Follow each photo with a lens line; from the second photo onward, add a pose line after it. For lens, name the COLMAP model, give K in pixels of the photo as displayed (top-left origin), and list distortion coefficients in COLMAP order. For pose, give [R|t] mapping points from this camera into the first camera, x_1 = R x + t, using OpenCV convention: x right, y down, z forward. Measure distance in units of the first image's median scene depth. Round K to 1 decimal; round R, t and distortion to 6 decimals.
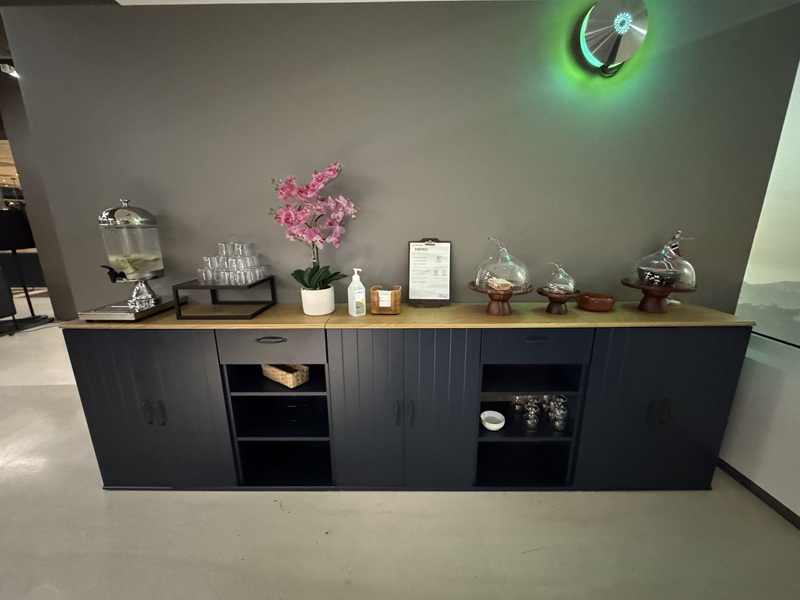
lens RADIAL K [[321.1, 0, 400.0], [0, 321.1, 301.2], [0, 0, 1]] dist [0.001683, 0.000063]
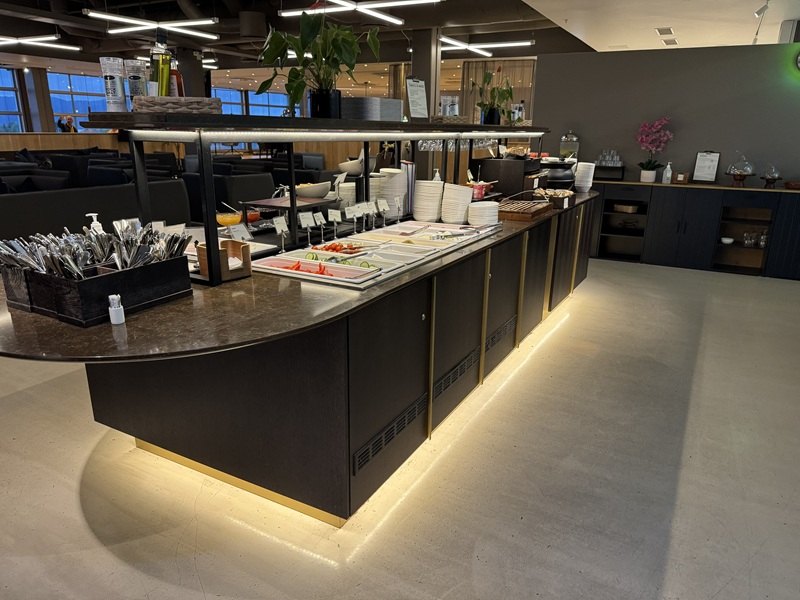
lens RADIAL K [[566.9, 0, 398.7], [0, 566.9, 300.6], [0, 0, 1]] dist [0.000924, -0.000297]
pose [[0.882615, 0.154366, -0.444029, 0.108513], [-0.131841, 0.987924, 0.081384, 0.790889], [0.451230, -0.013290, 0.892309, -3.469923]]
